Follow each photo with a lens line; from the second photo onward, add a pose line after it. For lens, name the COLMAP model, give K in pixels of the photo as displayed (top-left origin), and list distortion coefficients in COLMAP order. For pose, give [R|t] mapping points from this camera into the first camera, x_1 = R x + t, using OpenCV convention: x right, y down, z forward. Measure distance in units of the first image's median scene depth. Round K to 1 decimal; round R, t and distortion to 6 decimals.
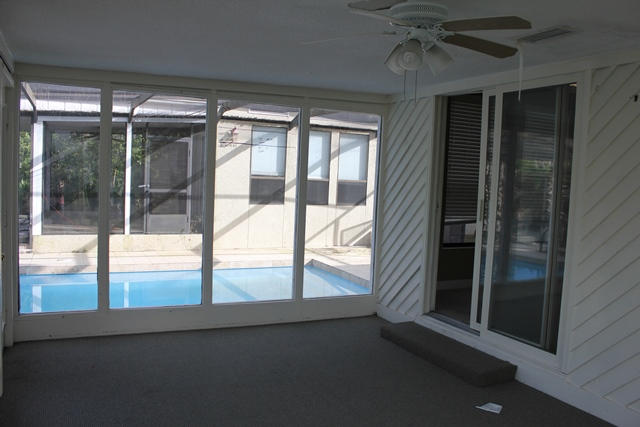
lens RADIAL K [[538.6, 0, 320.0], [0, 538.6, 213.5], [0, 0, 1]] dist [-0.177003, 0.166563]
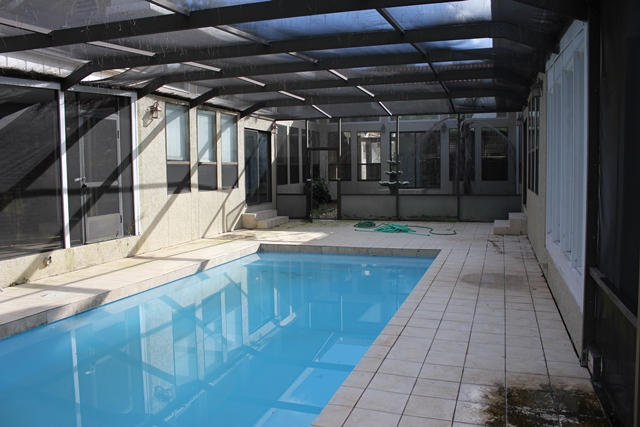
lens RADIAL K [[538.6, 0, 320.0], [0, 538.6, 213.5], [0, 0, 1]] dist [-0.177003, 0.166563]
pose [[0.691976, -0.112642, 0.713079, -0.571787], [0.097359, 0.993289, 0.062428, -0.015599], [-0.715325, 0.026226, 0.698299, 0.237348]]
